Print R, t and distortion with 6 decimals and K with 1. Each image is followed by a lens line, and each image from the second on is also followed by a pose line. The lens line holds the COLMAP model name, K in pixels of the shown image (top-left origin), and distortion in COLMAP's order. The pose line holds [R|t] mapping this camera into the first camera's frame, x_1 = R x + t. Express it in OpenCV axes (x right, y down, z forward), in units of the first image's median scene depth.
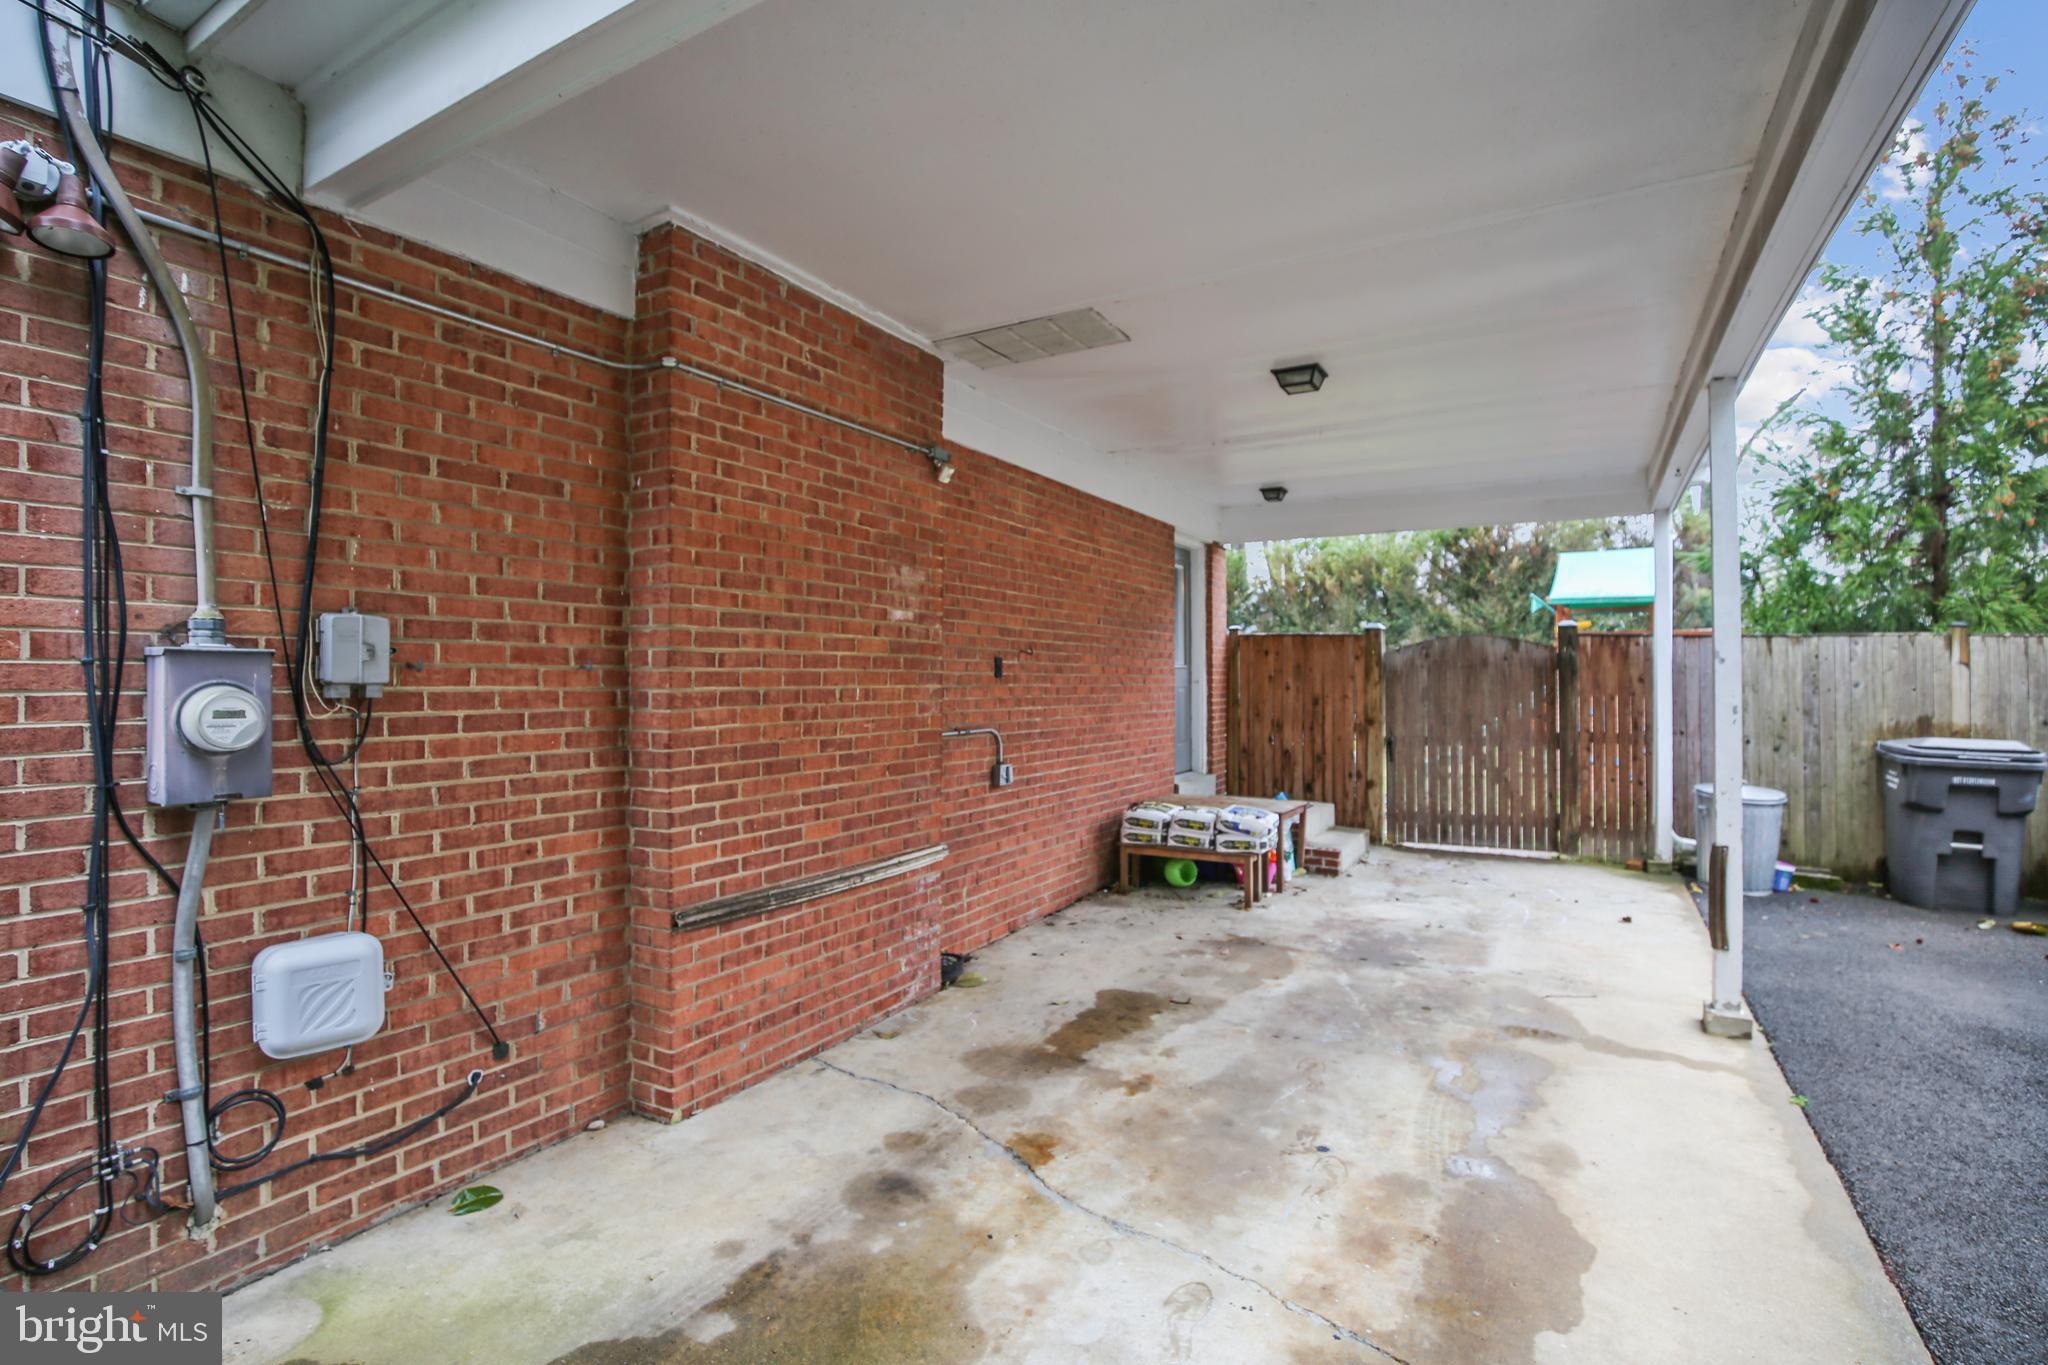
lens RADIAL K [[948.3, 0, 1008.4], [0, 948.3, 666.2], [0, 0, 1]] dist [-0.033779, 0.007794]
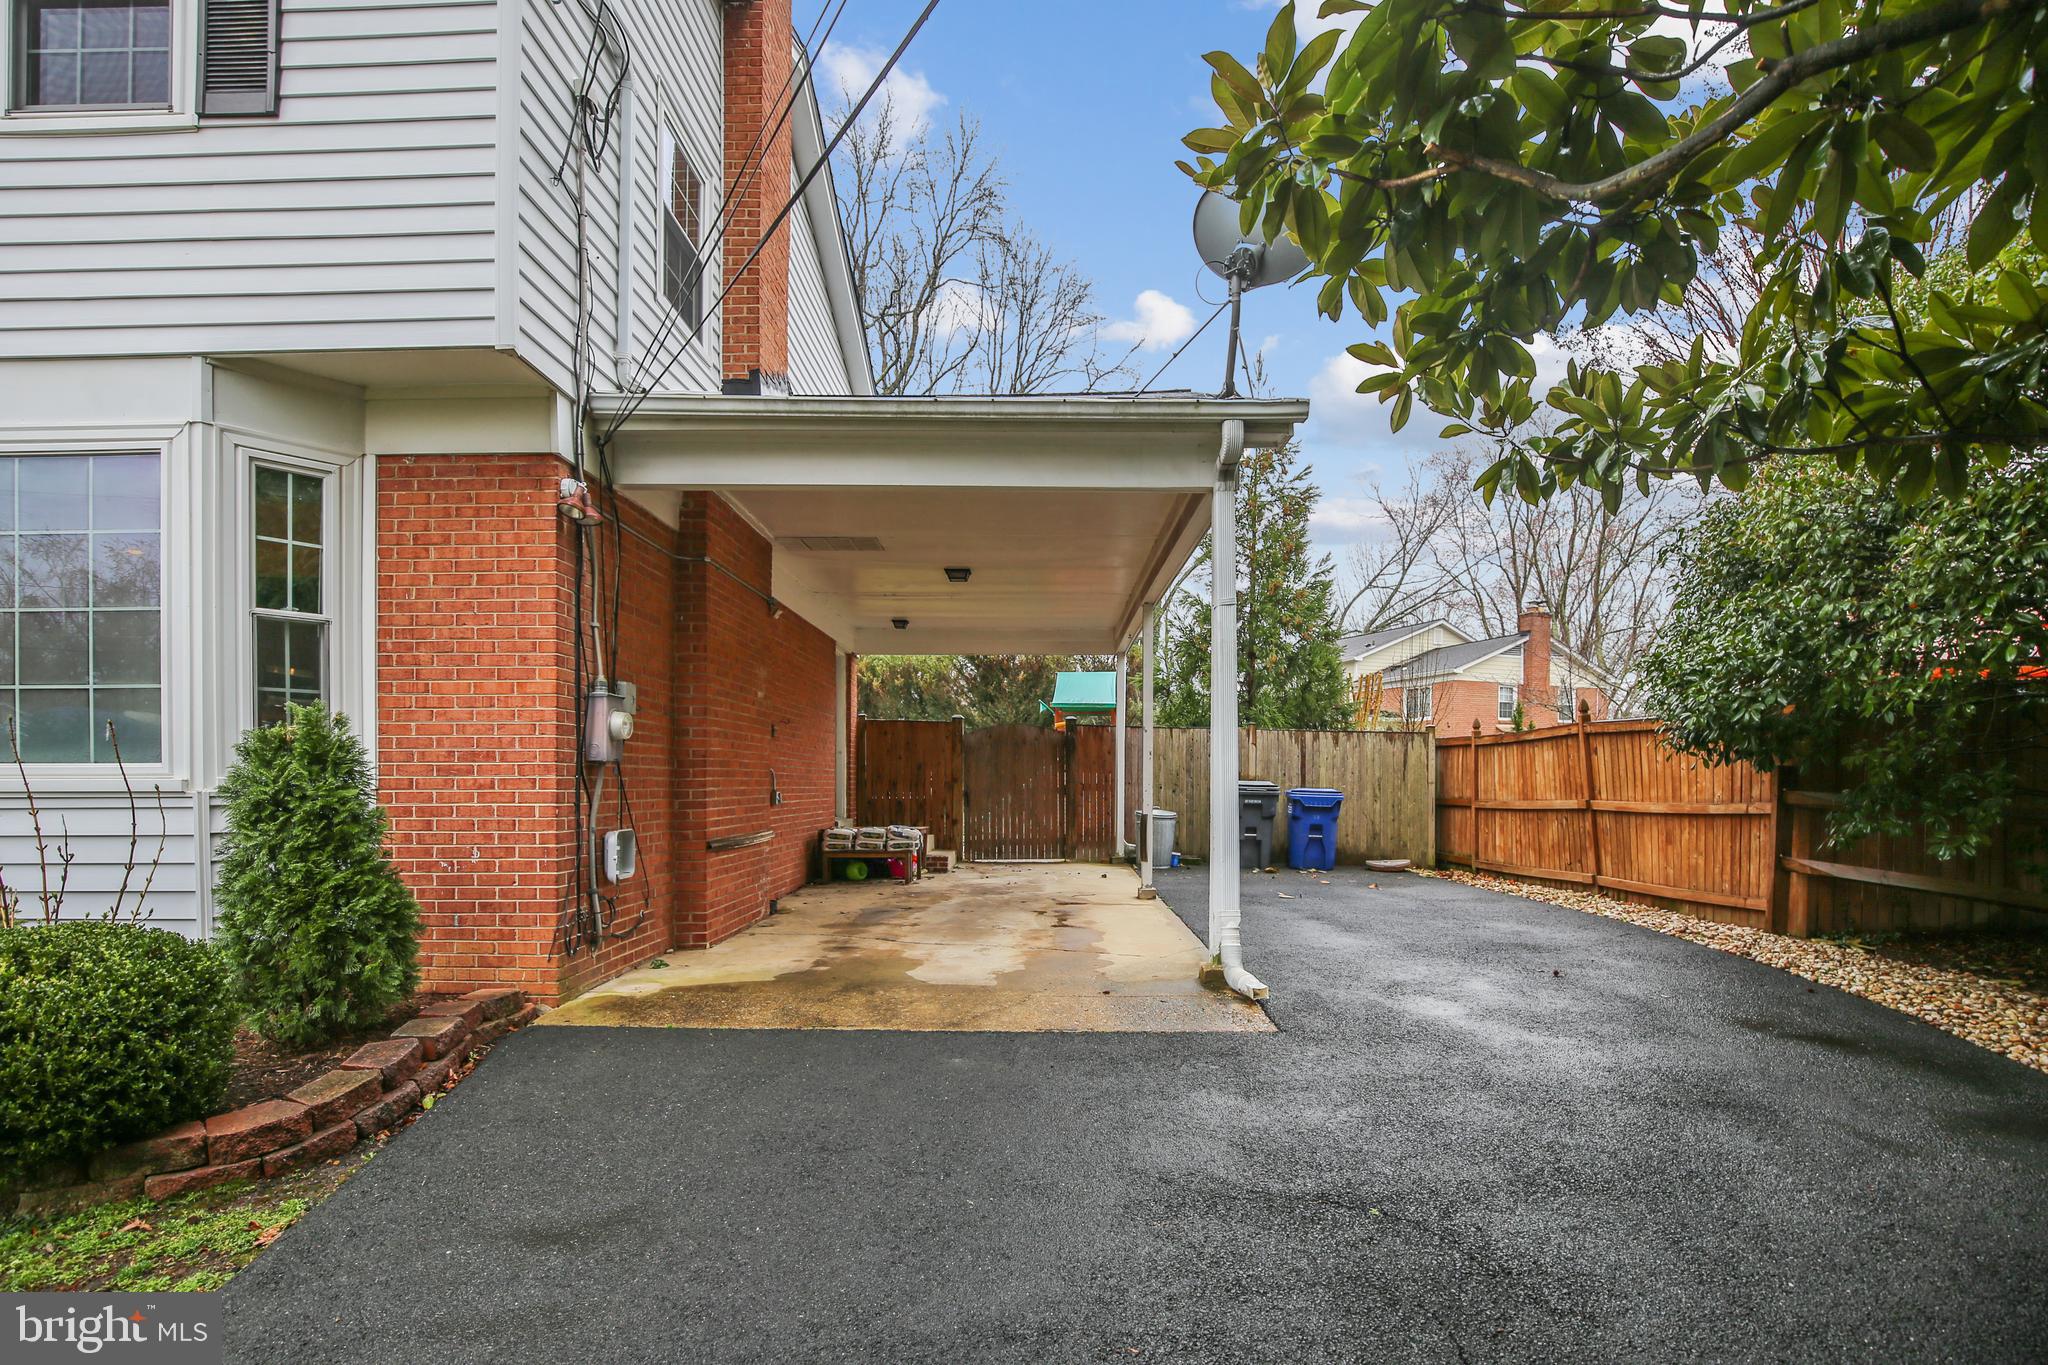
lens RADIAL K [[948.3, 0, 1008.7], [0, 948.3, 785.7], [0, 0, 1]] dist [-0.033779, 0.007794]
pose [[0.877332, -0.002598, 0.479878, -0.310205], [-0.008858, 0.999727, 0.021608, 0.040698], [-0.479803, -0.023209, 0.877069, -0.423404]]
